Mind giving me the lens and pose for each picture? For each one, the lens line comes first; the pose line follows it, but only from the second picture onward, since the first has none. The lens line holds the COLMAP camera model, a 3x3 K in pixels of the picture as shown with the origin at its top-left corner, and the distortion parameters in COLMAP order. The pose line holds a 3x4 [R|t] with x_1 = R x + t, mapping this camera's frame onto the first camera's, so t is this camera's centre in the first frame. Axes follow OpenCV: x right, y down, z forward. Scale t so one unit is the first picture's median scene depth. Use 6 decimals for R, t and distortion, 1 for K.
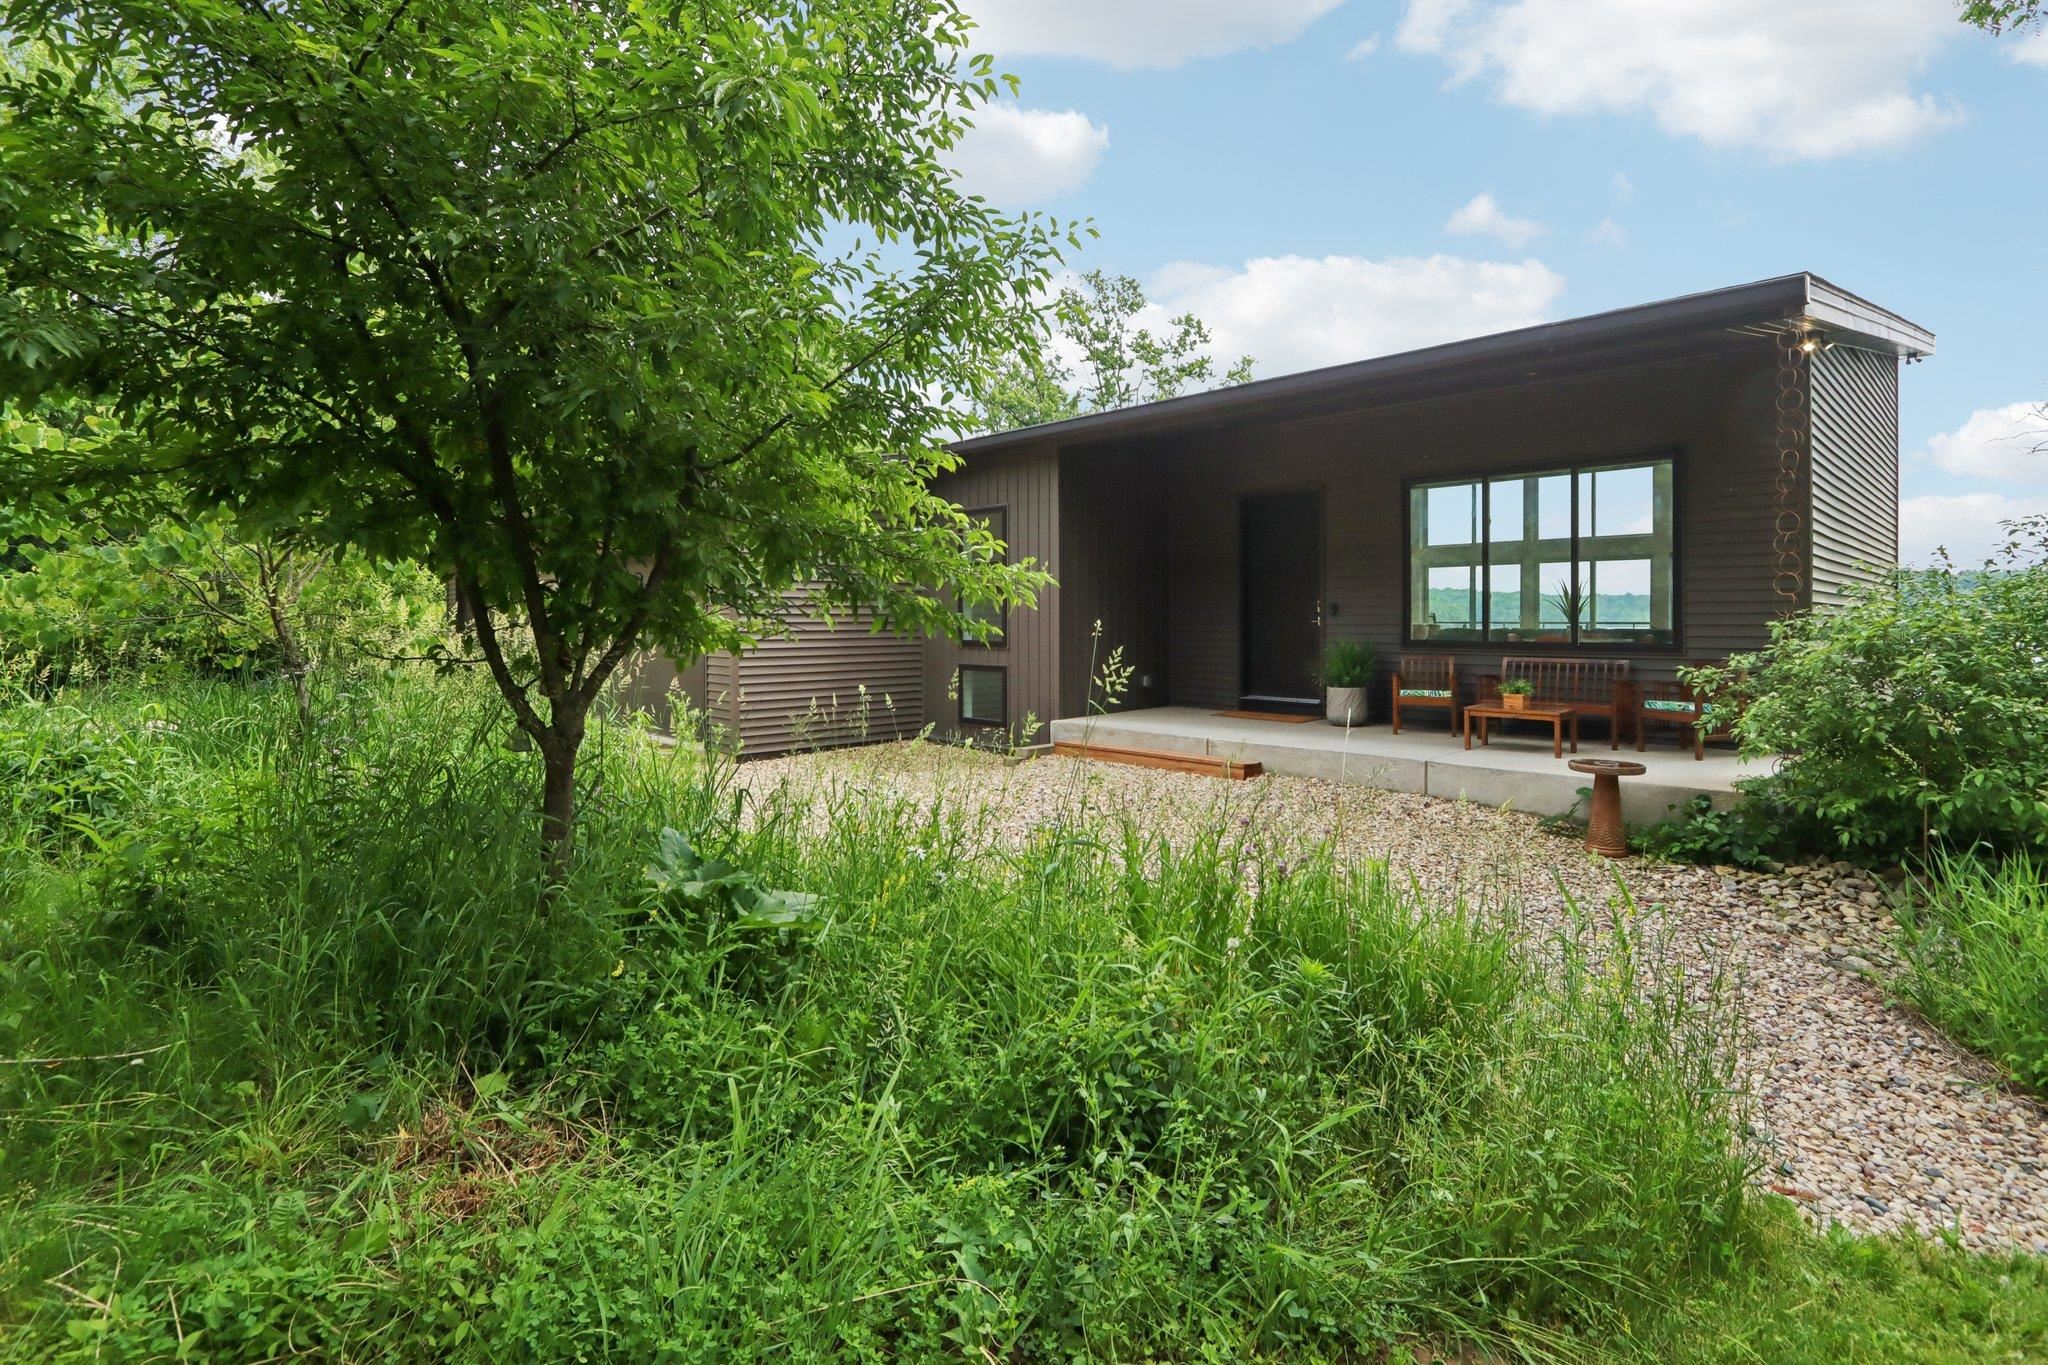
lens RADIAL K [[990.6, 0, 1029.9], [0, 990.6, 611.5], [0, 0, 1]] dist [-0.001195, -0.001667]
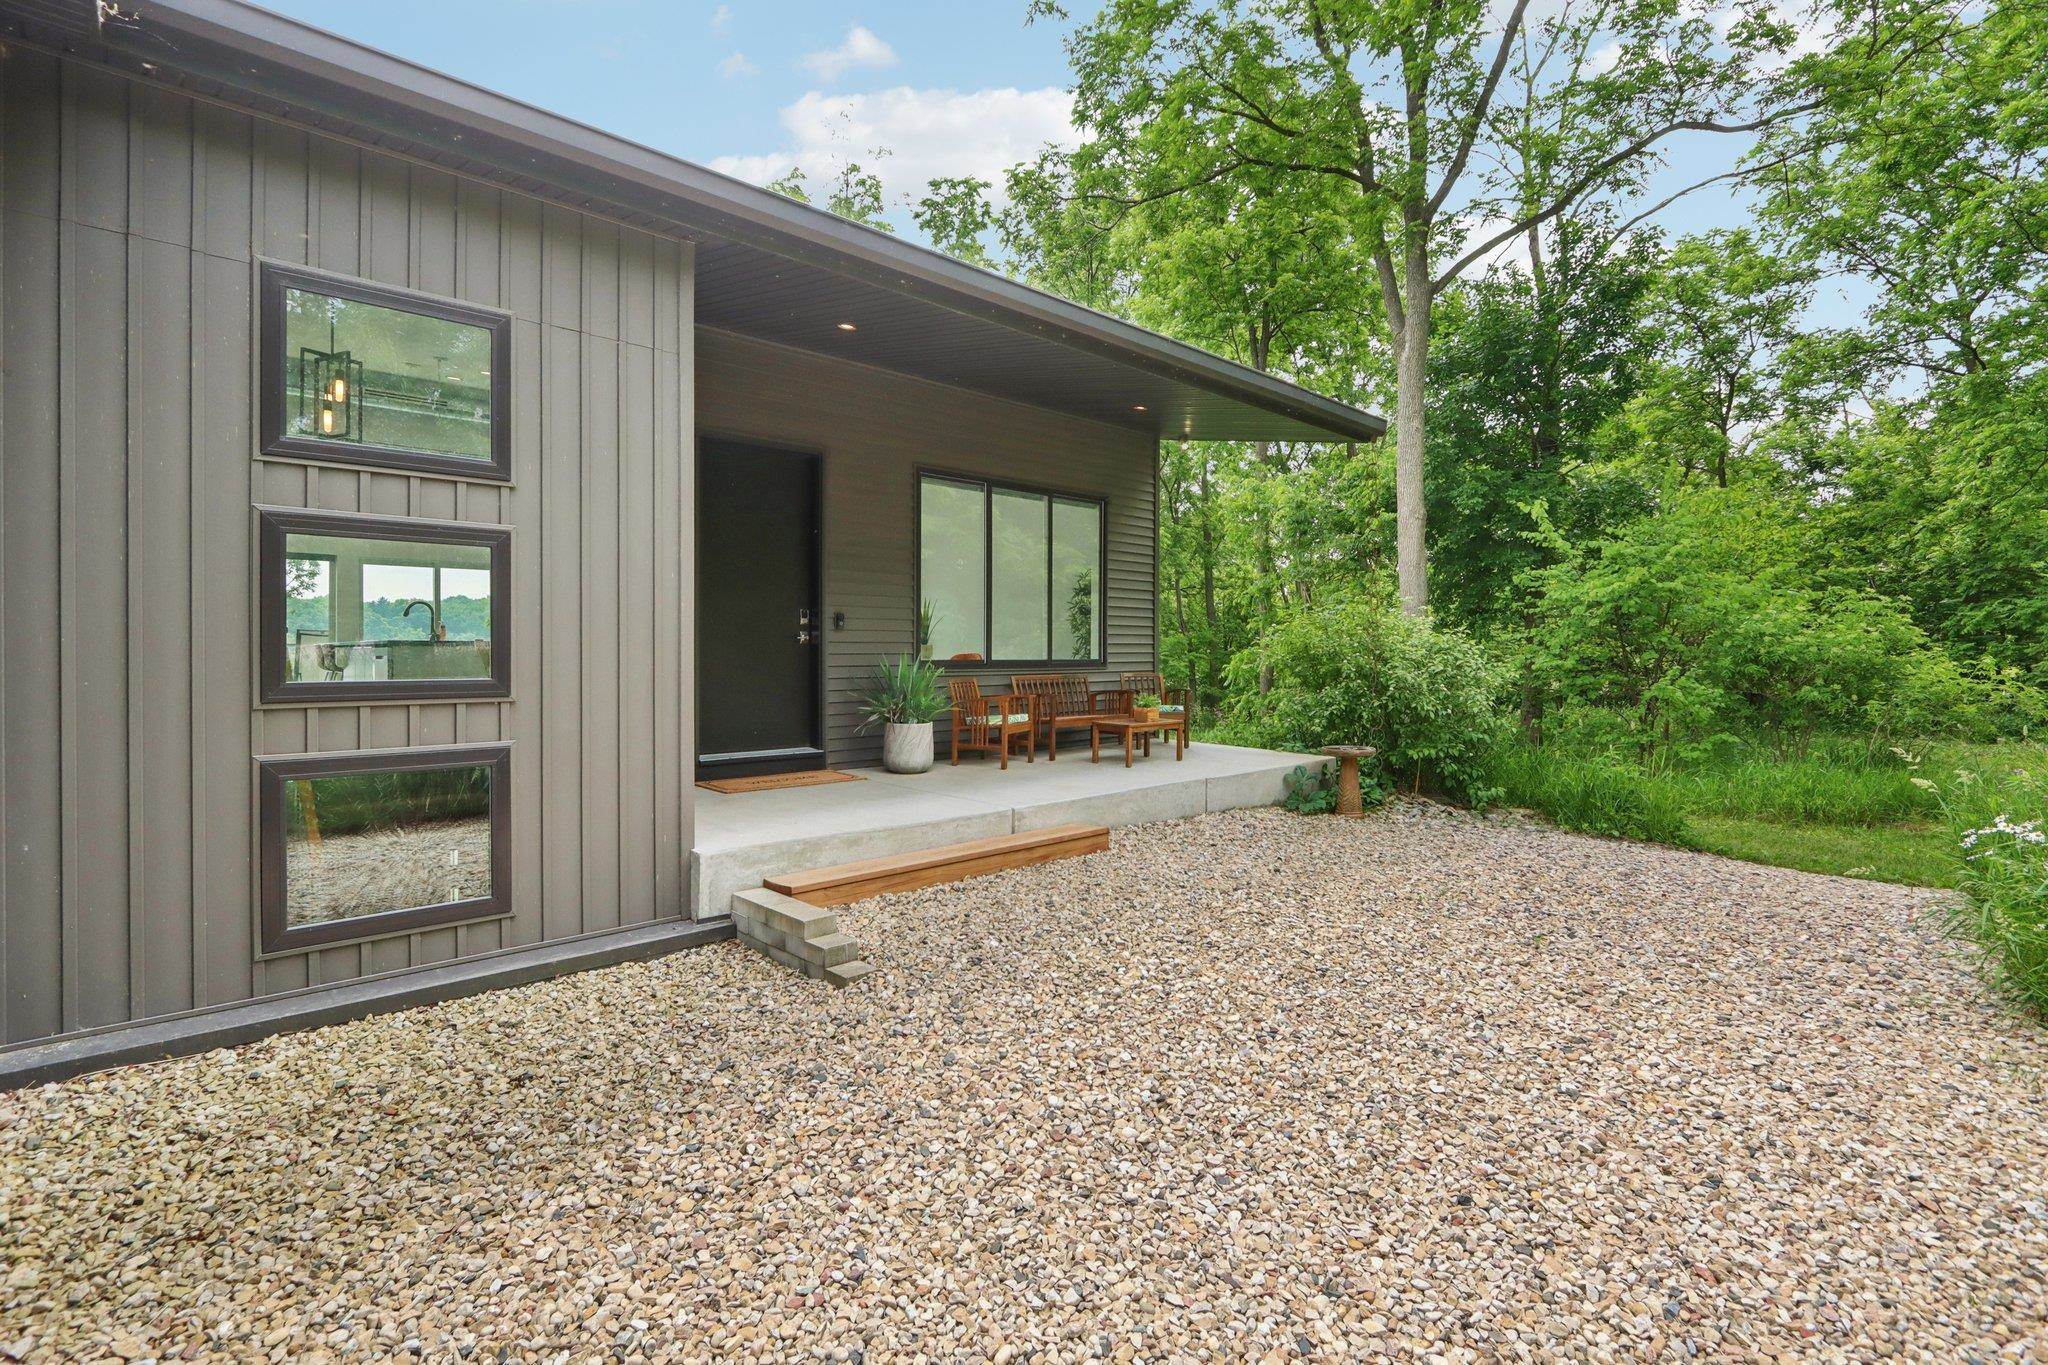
lens RADIAL K [[957.3, 0, 1021.2], [0, 957.3, 663.1], [0, 0, 1]] dist [-0.014816, 0.000881]
pose [[0.003458, -0.008710, 0.999956, -0.678406], [-0.008485, 0.999926, 0.008740, 0.037404], [-0.999958, -0.008515, 0.003383, 1.474813]]
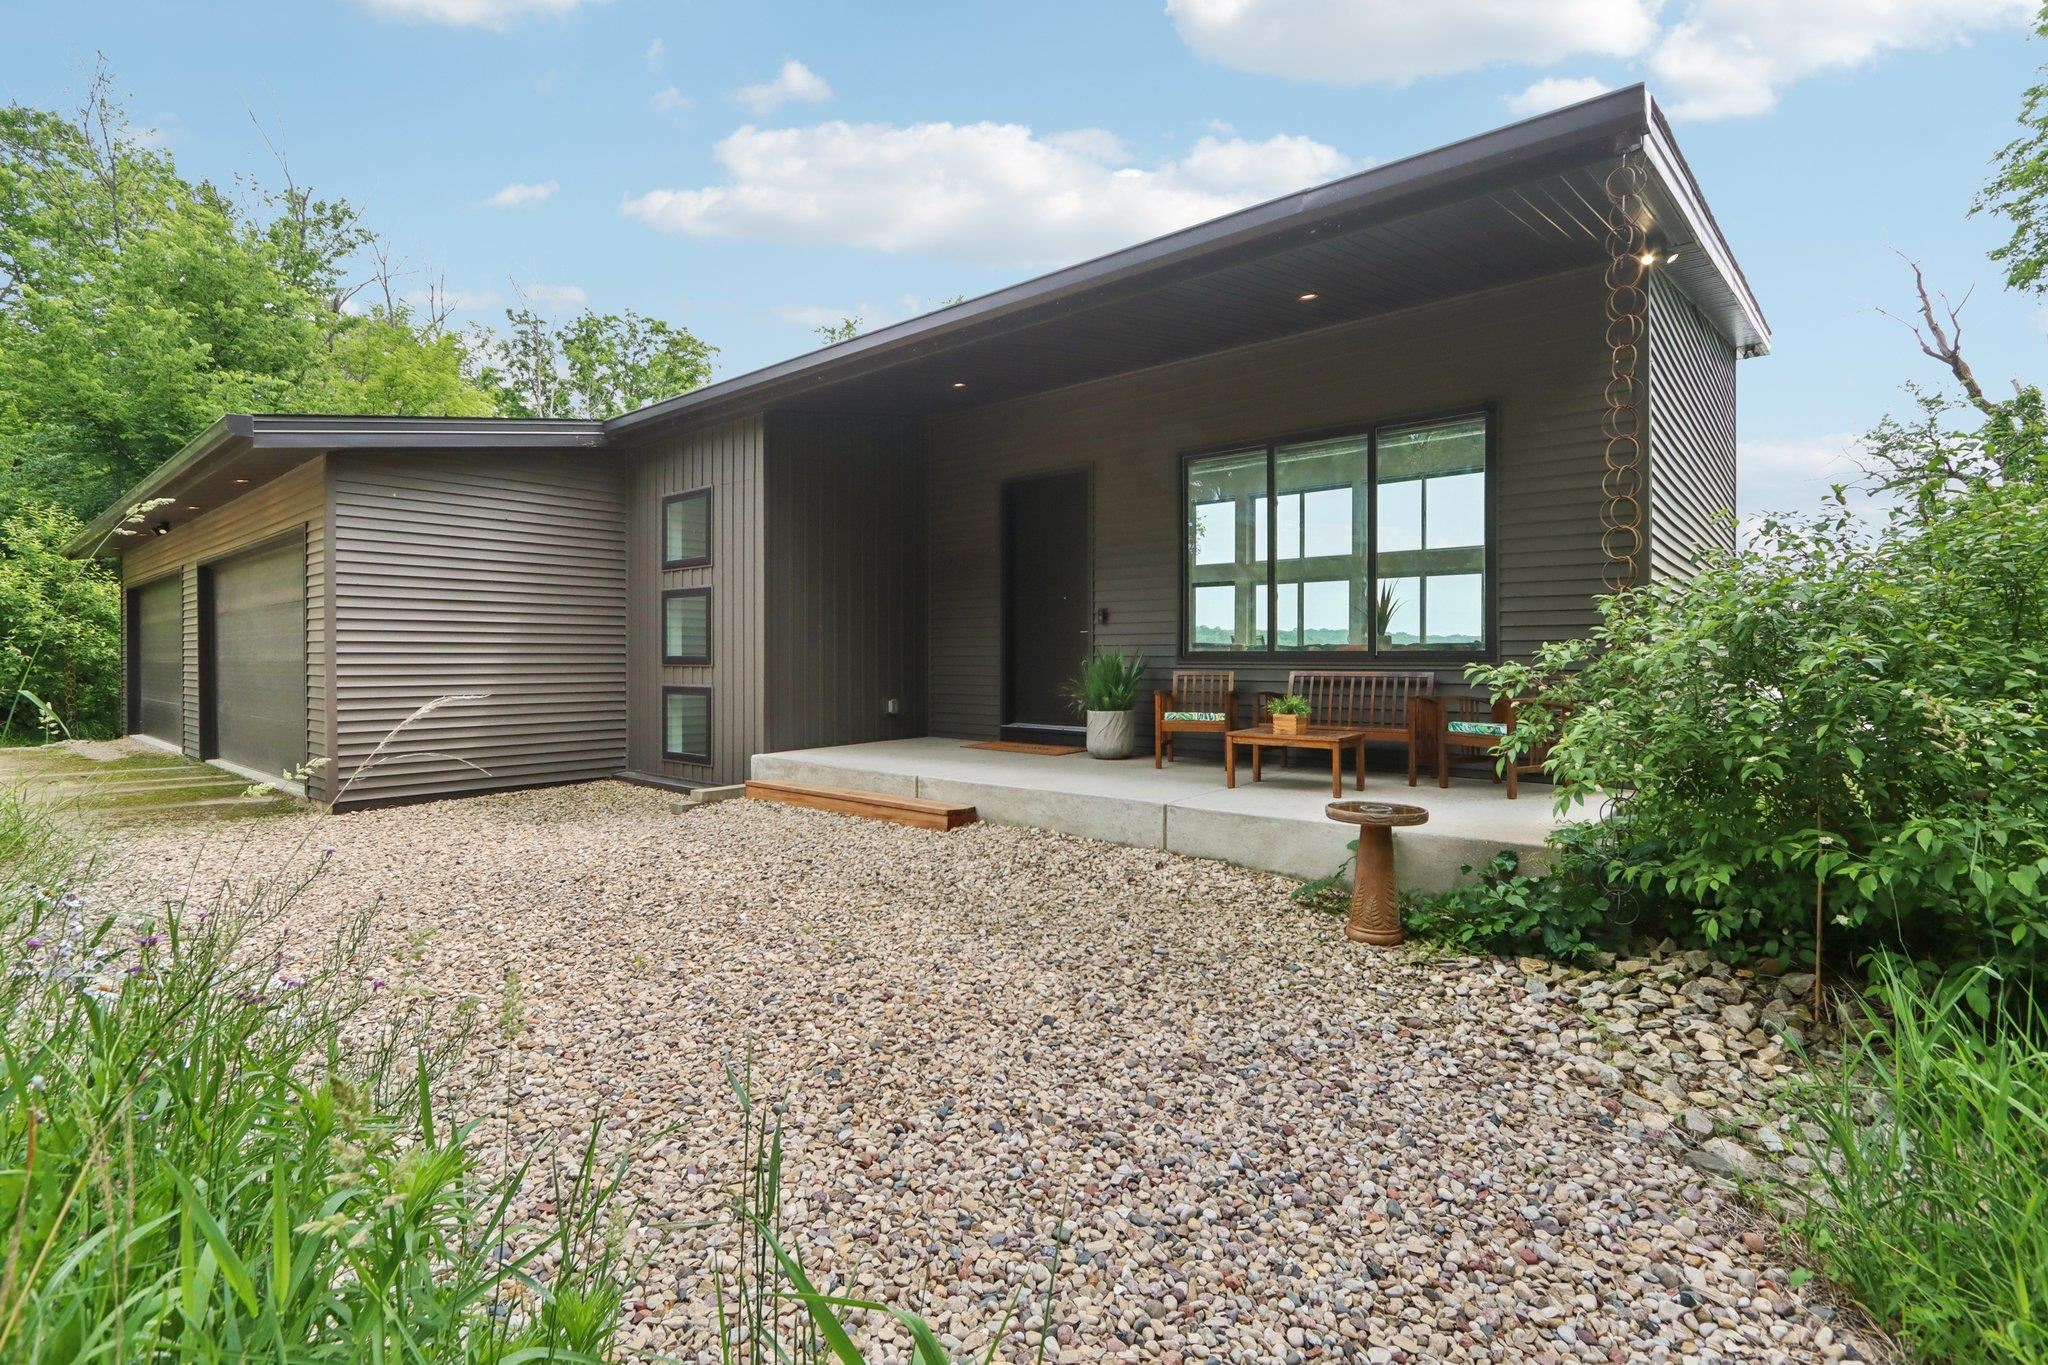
lens RADIAL K [[957.3, 0, 1021.2], [0, 957.3, 663.1], [0, 0, 1]] dist [-0.014816, 0.000881]
pose [[0.995830, 0.000143, 0.091231, 0.285989], [-0.001200, 0.999933, 0.011534, 0.046810], [-0.091223, -0.011595, 0.995763, 0.375508]]
